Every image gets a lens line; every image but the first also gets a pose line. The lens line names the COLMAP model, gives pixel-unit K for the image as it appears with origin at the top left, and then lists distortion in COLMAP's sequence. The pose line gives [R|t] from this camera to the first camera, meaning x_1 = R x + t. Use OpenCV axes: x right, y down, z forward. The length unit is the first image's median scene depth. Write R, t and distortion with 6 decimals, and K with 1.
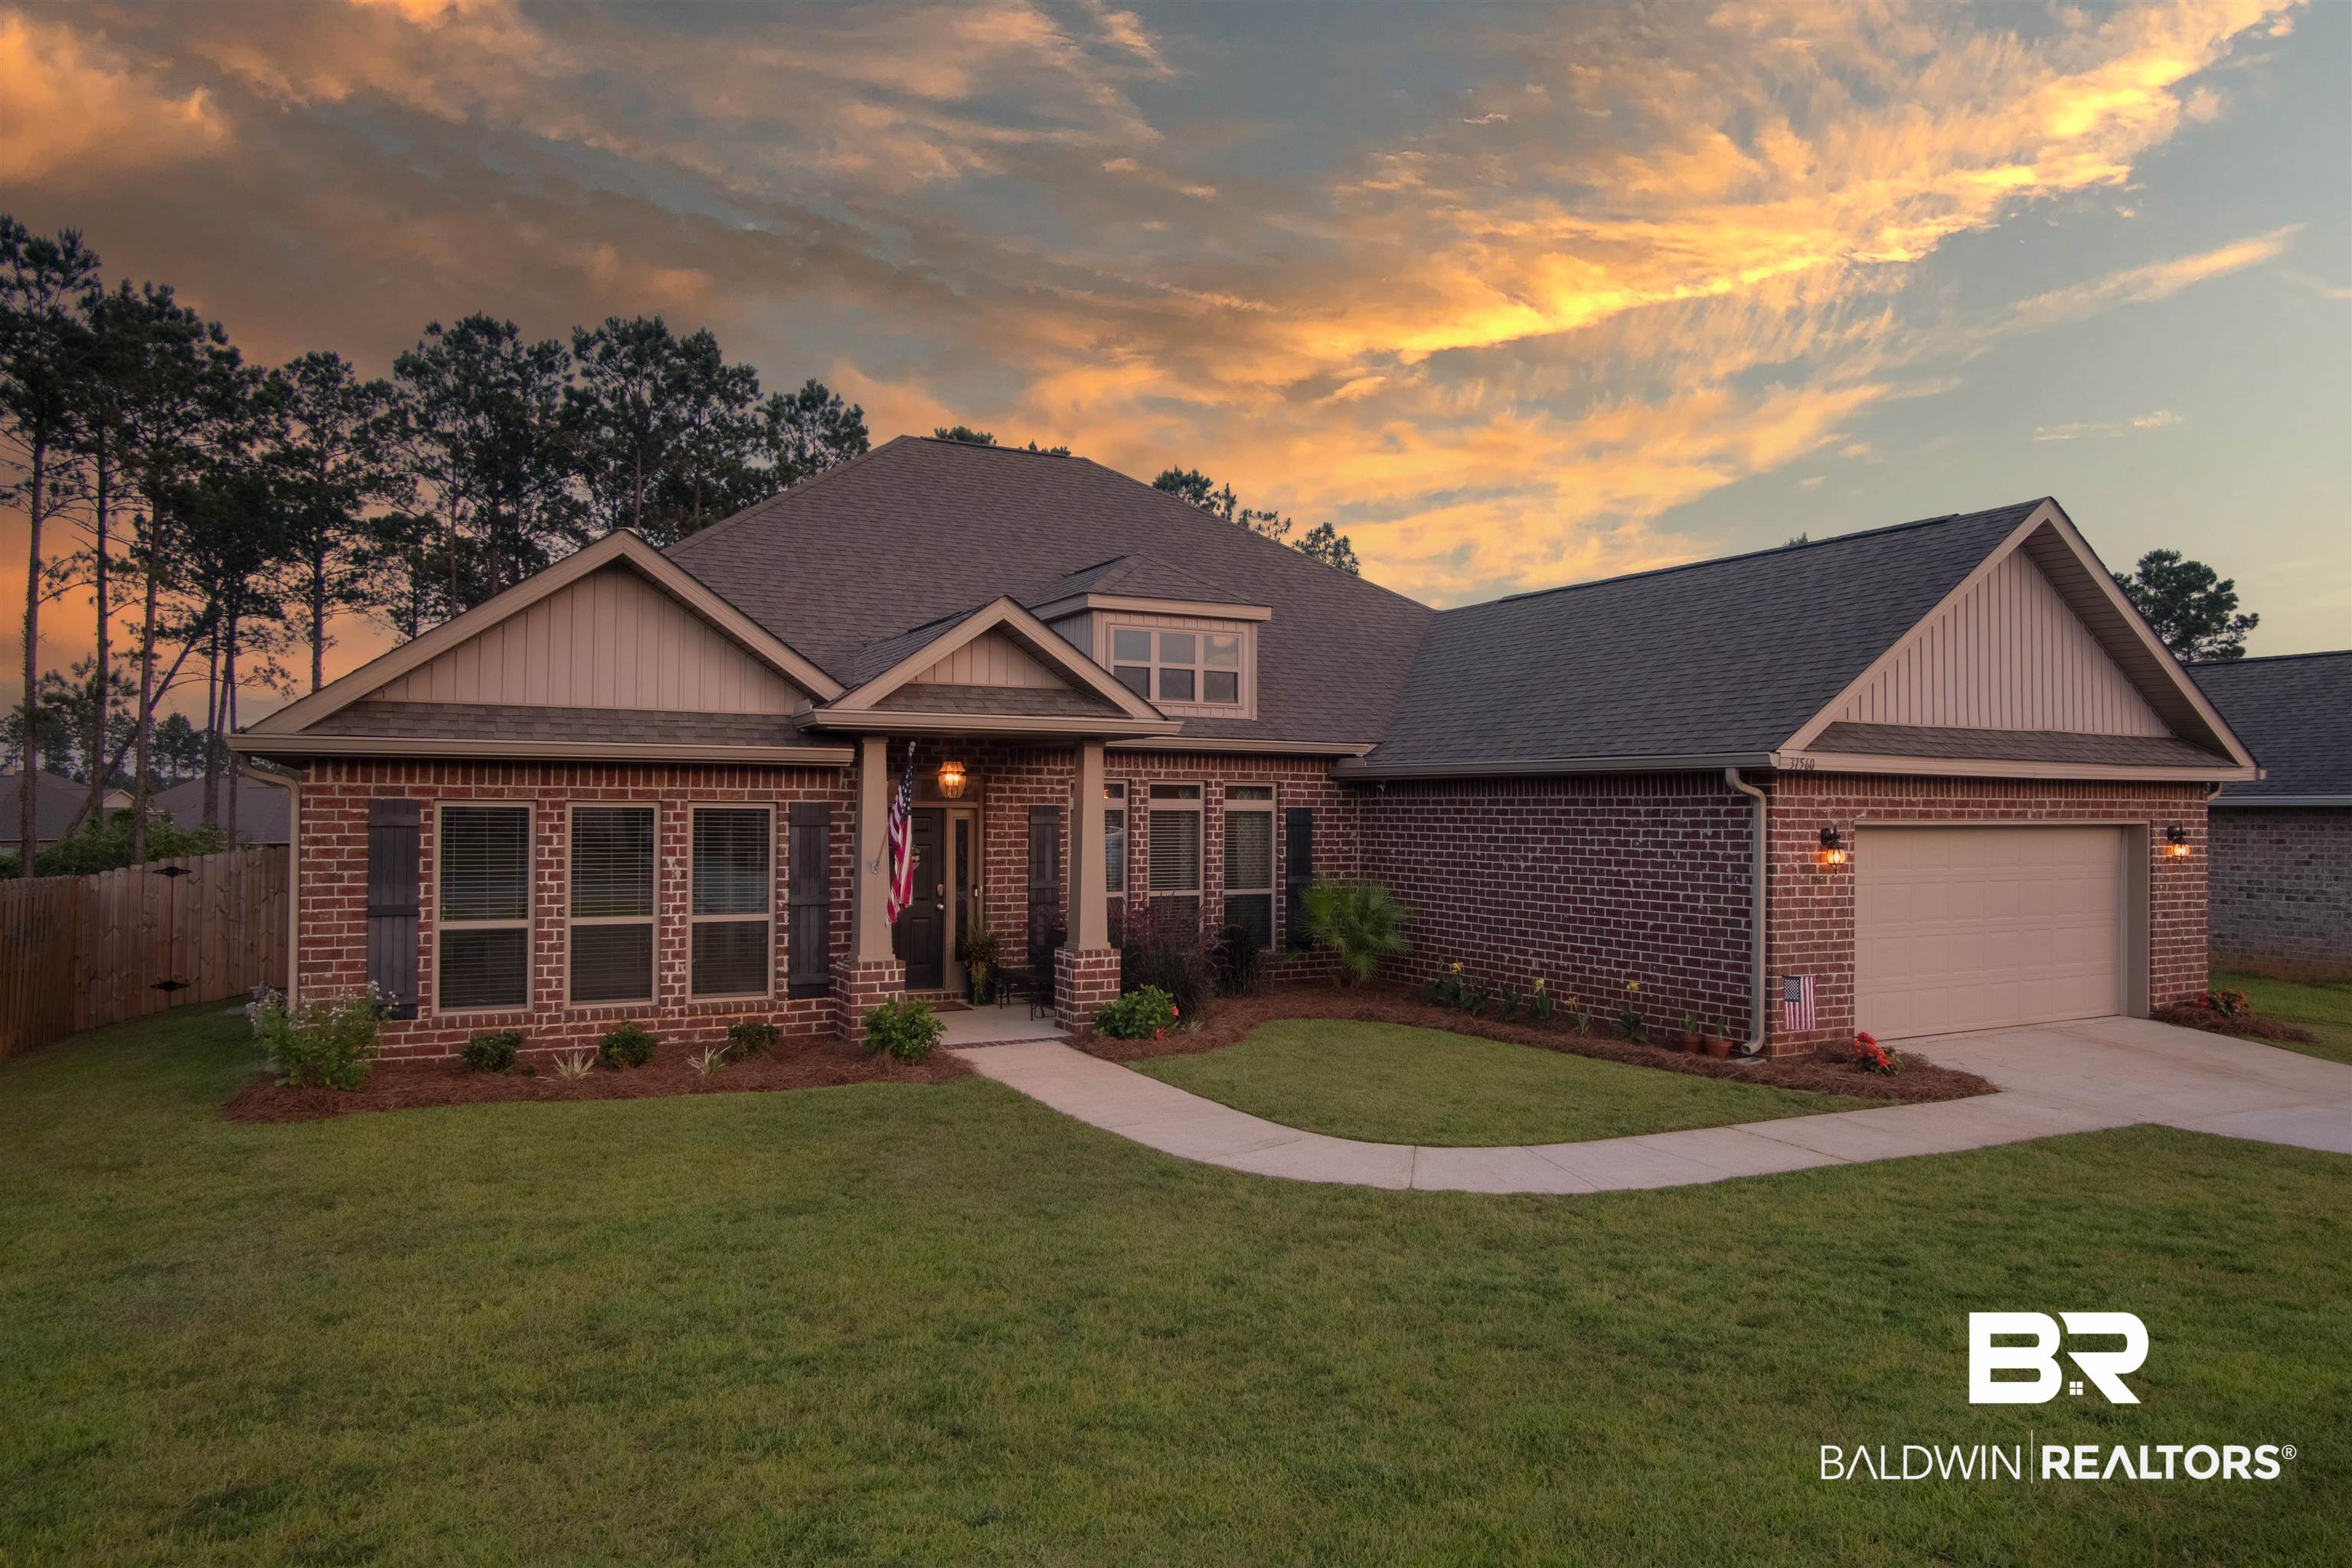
lens RADIAL K [[1519.5, 0, 1175.6], [0, 1519.5, 825.7], [0, 0, 1]] dist [-0.031921, 0.000354]
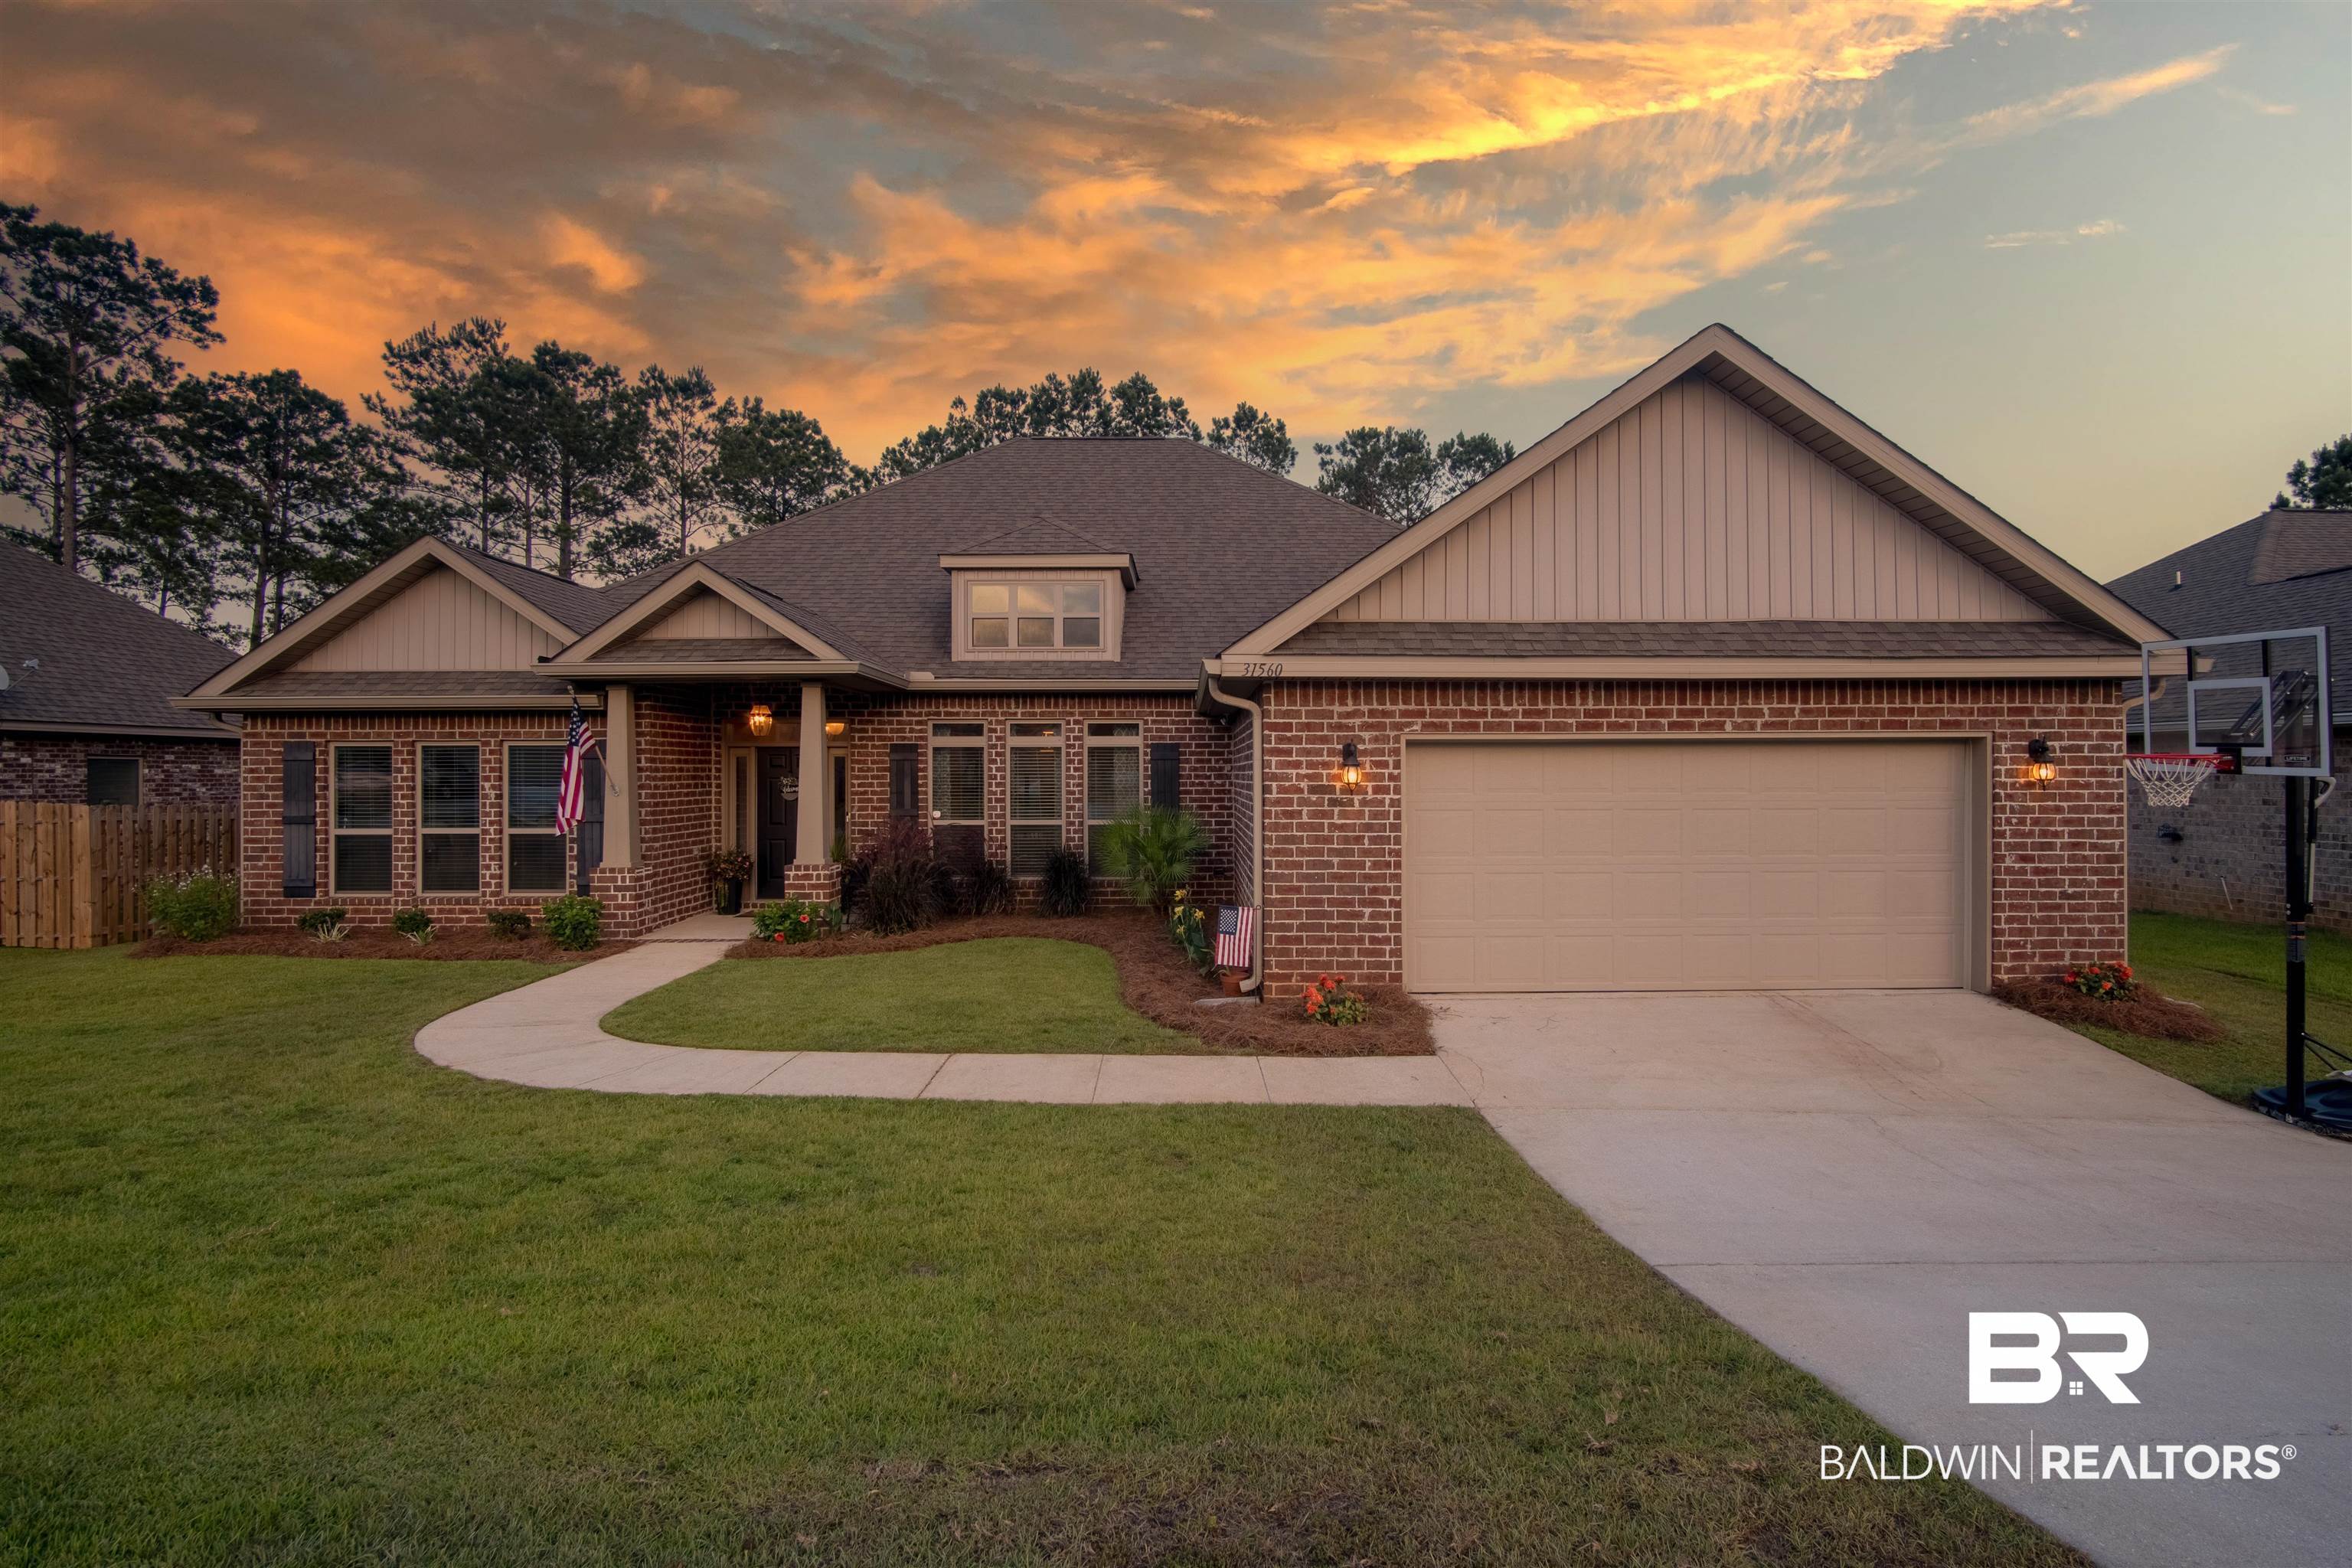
lens RADIAL K [[1300.9, 0, 1153.7], [0, 1300.9, 795.9], [0, 0, 1]] dist [-0.028250, -0.000228]
pose [[0.886692, -0.001058, -0.462359, 0.676768], [0.003810, 0.999980, 0.005017, 0.027943], [0.462344, -0.006210, 0.886679, 0.273186]]
